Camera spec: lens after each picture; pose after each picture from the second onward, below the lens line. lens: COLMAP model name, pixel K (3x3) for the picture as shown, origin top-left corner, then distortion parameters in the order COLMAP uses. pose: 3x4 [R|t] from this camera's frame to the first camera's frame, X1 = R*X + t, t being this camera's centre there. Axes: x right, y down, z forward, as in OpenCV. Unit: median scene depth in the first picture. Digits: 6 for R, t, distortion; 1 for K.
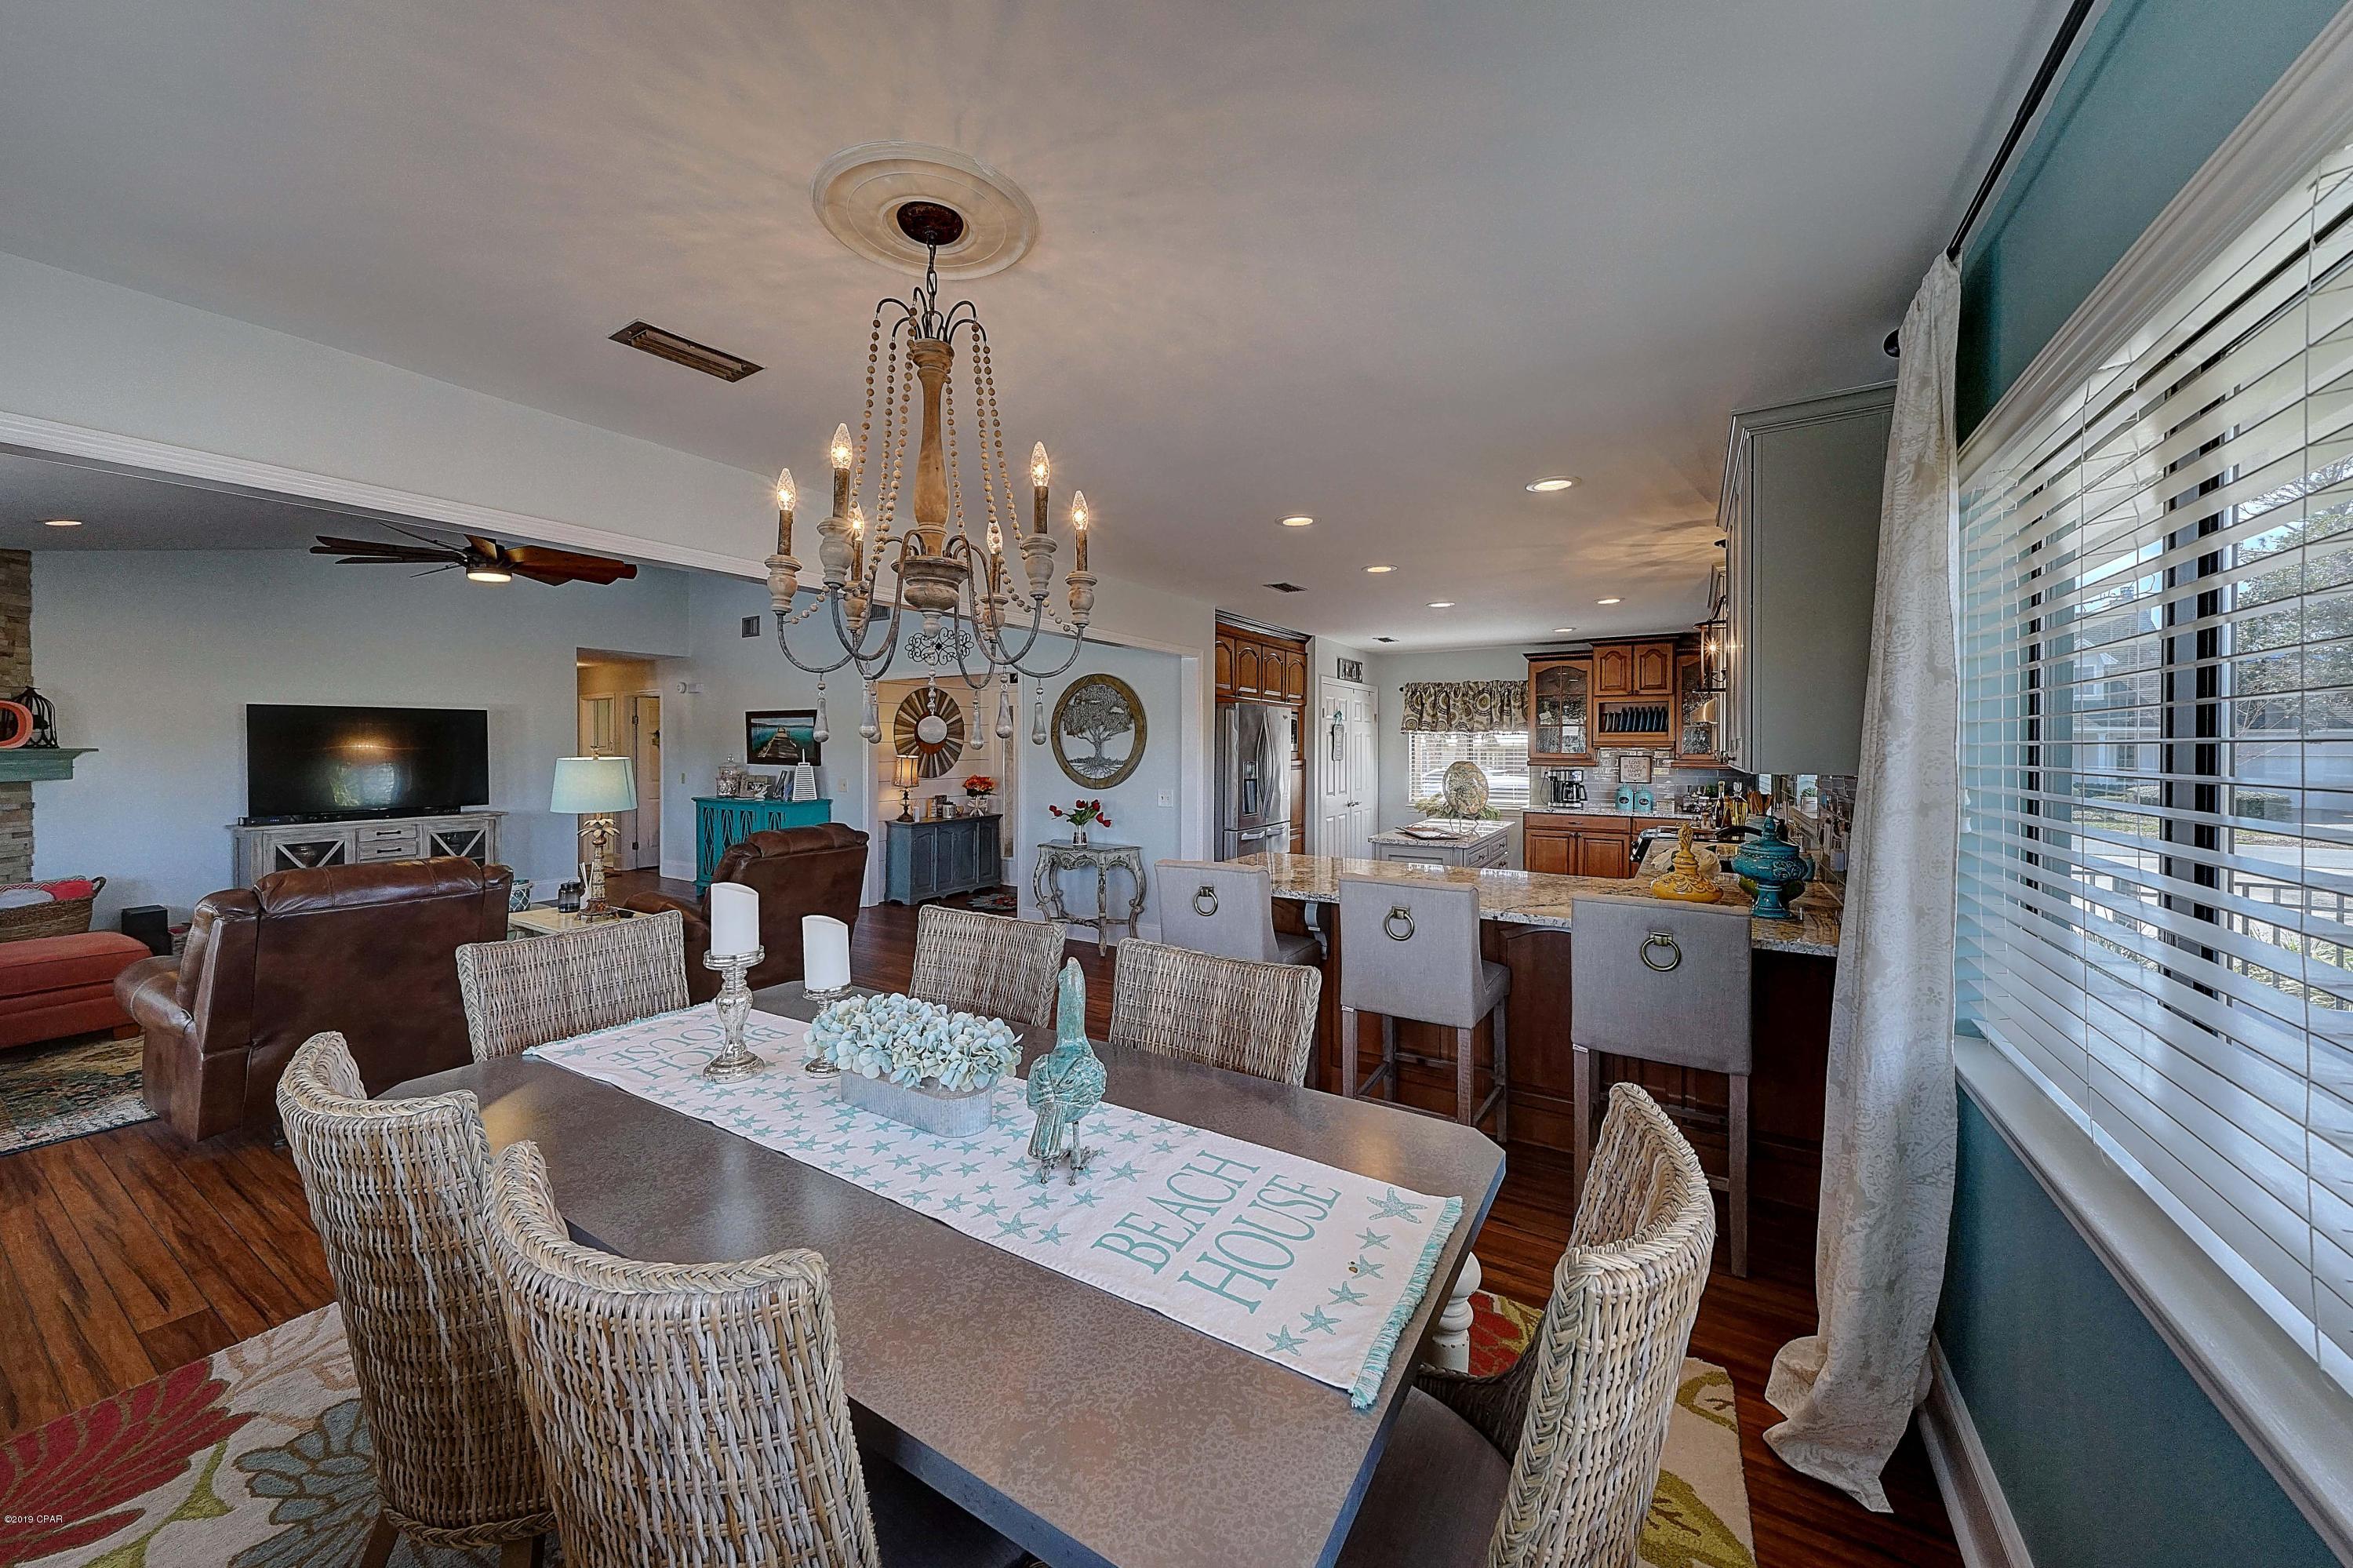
lens RADIAL K [[817.5, 0, 1125.0], [0, 817.5, 750.8], [0, 0, 1]] dist [0.009510, -0.001731]
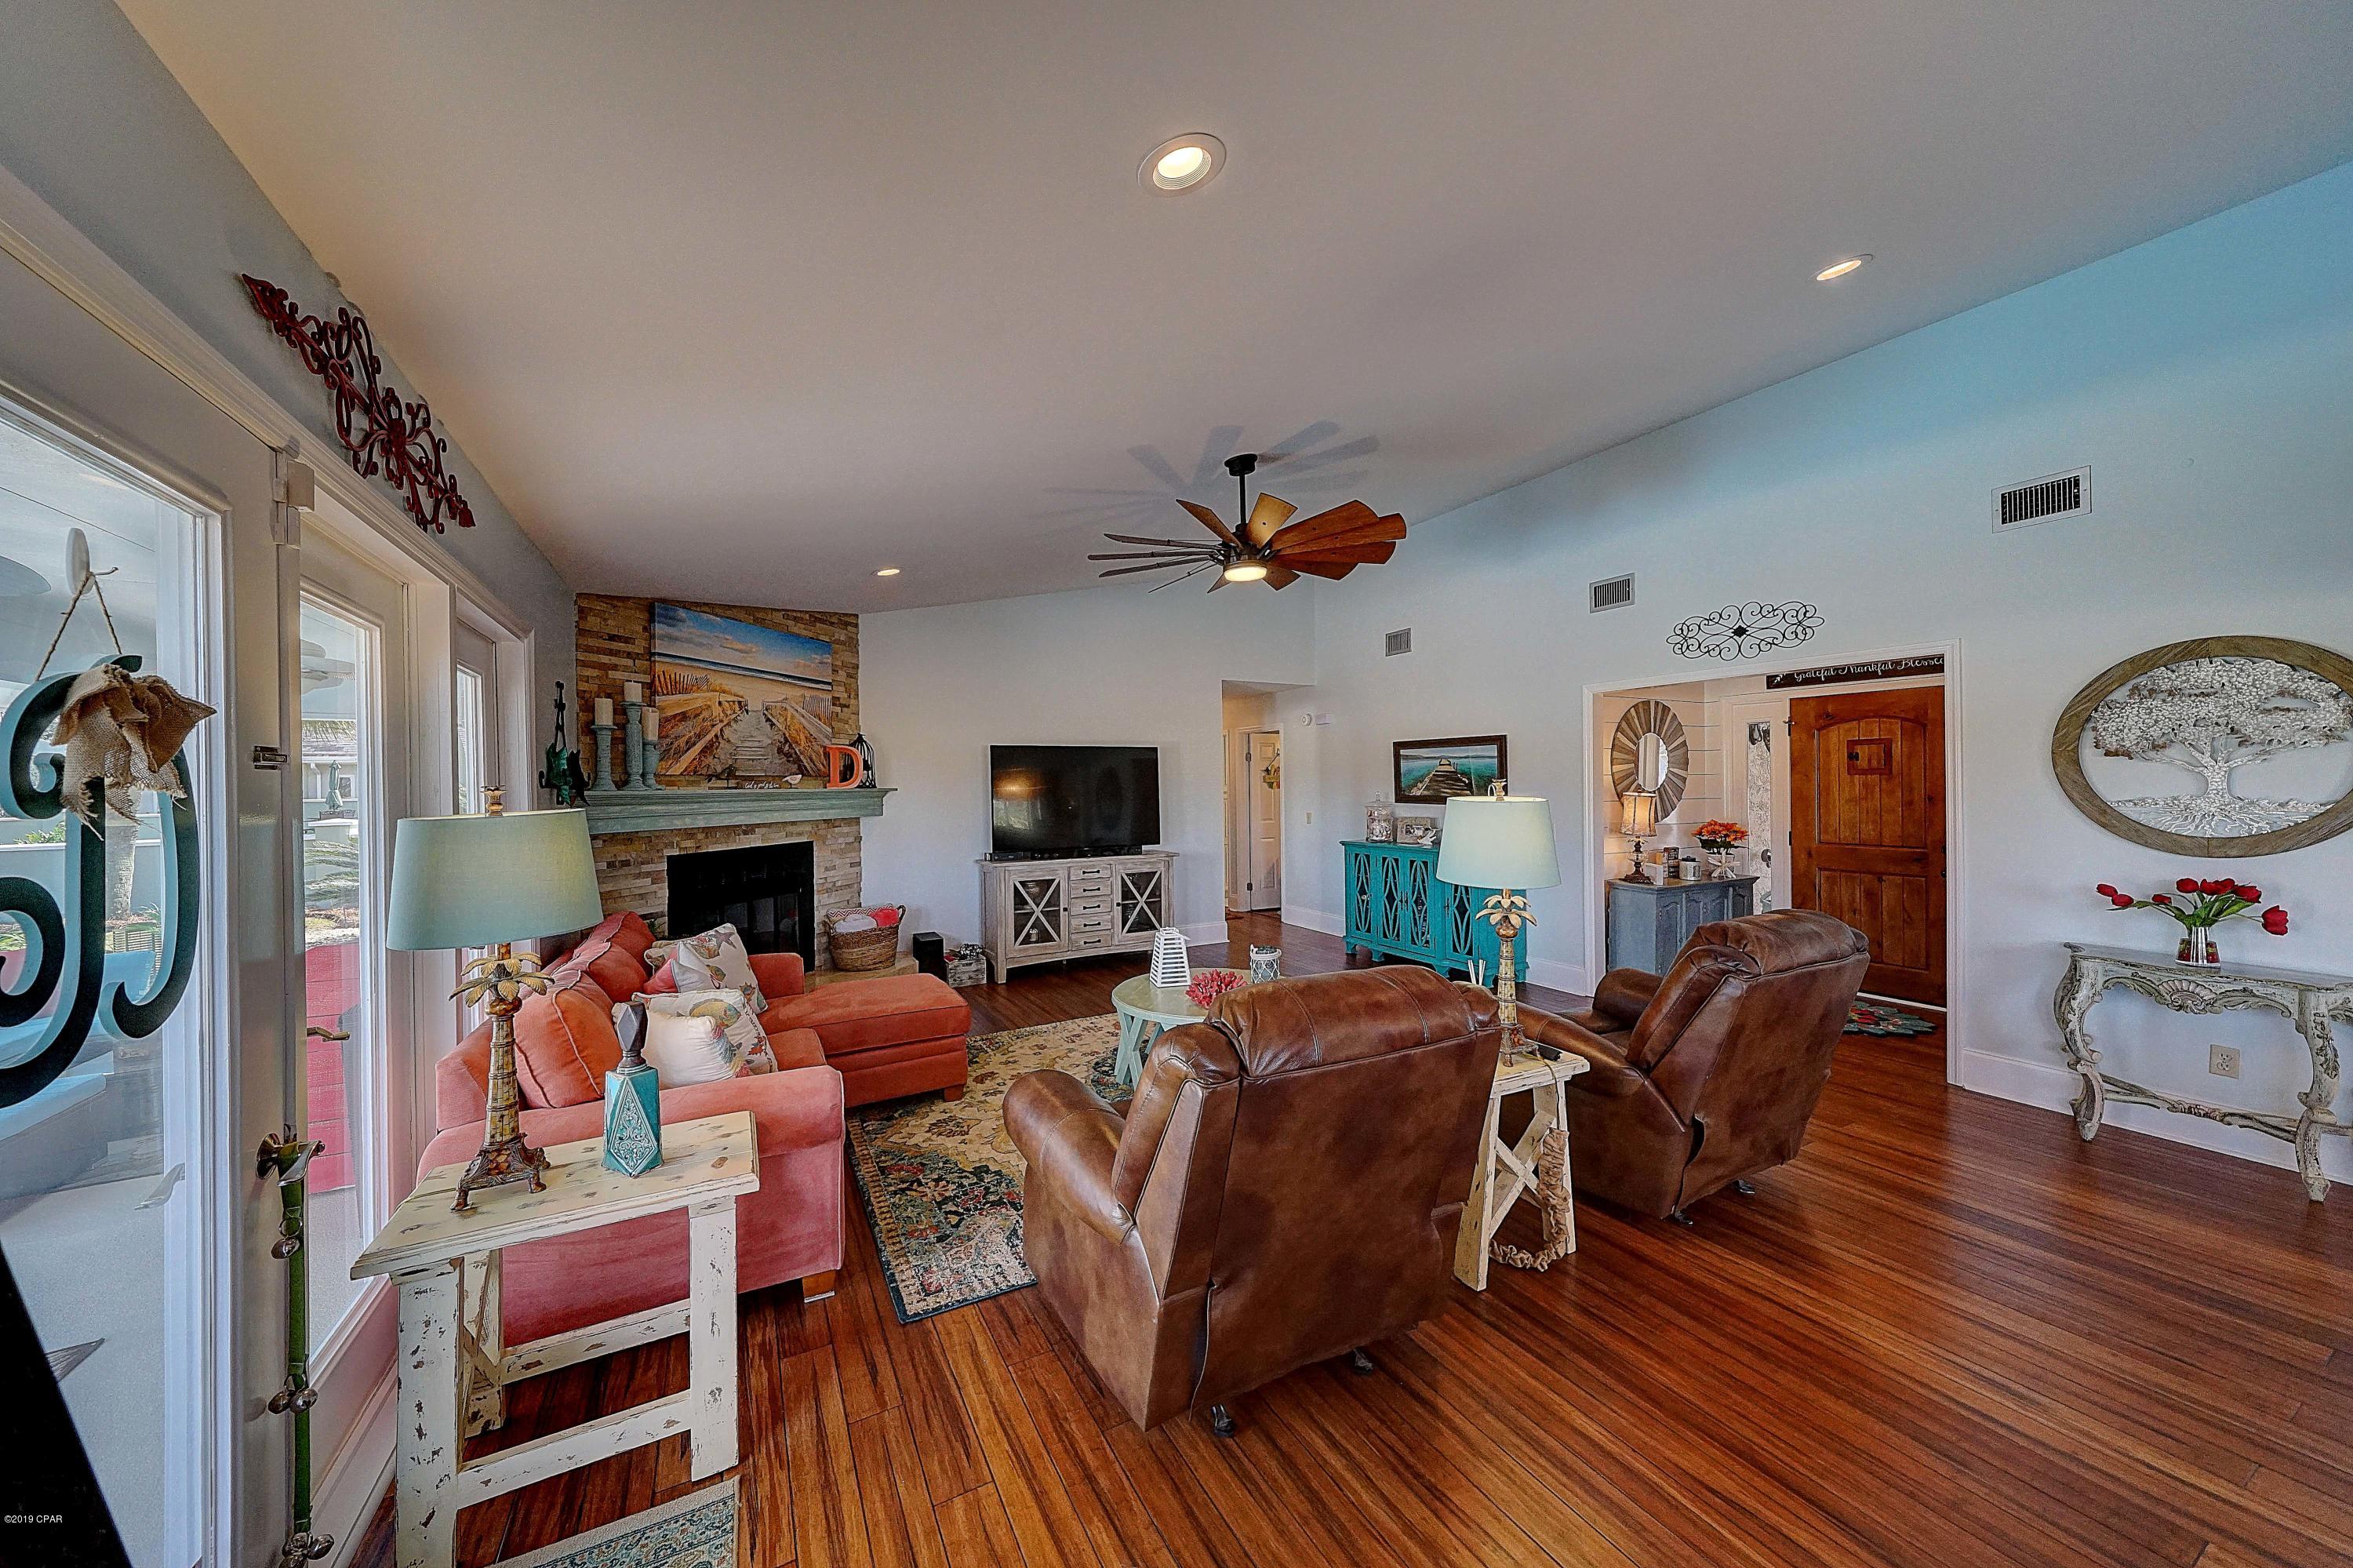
lens RADIAL K [[817.5, 0, 1168.5], [0, 817.5, 782.2], [0, 0, 1]] dist [0.009510, -0.001731]
pose [[0.868348, -0.007634, -0.495896, -0.299740], [0.004903, 0.999965, -0.006809, -0.000972], [0.495931, 0.003482, 0.868355, 0.178682]]
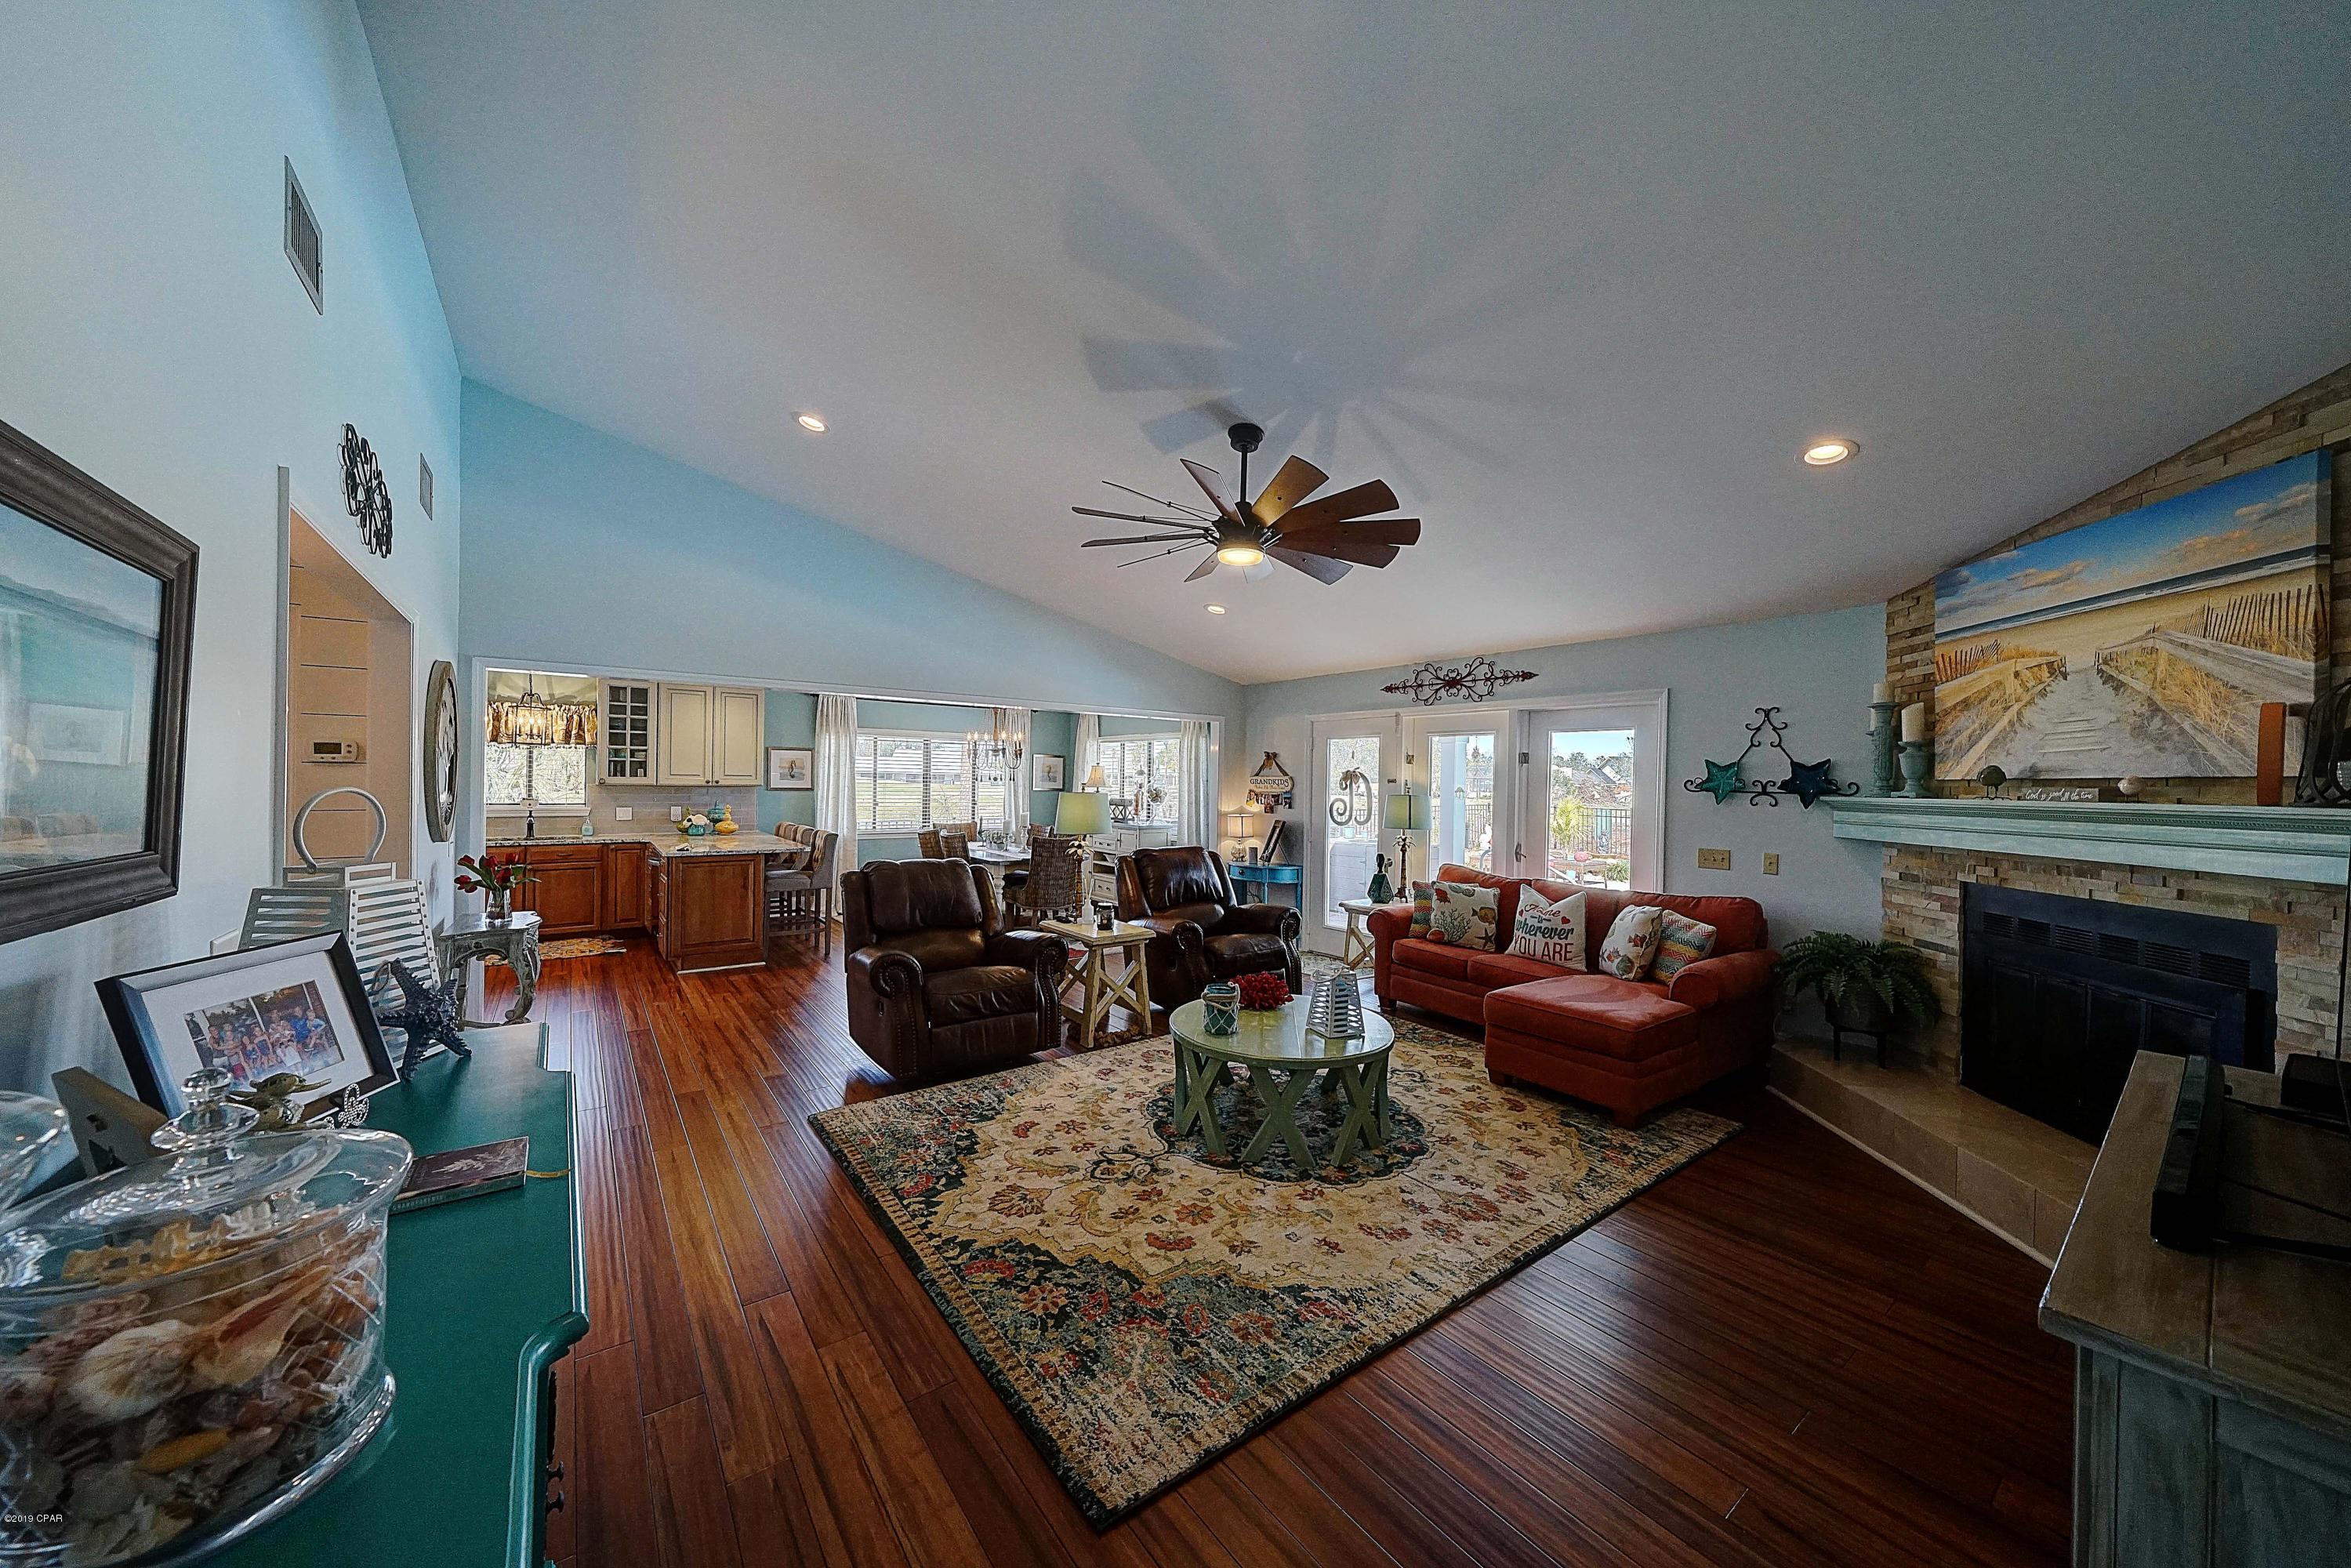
lens RADIAL K [[816.8, 0, 1160.6], [0, 816.8, 779.3], [0, 0, 1]] dist [0.009510, -0.001731]
pose [[-0.927279, -0.010592, 0.374221, -0.668466], [-0.011133, 0.999938, 0.000715, -0.007888], [-0.374206, -0.003503, -0.927339, 1.158180]]
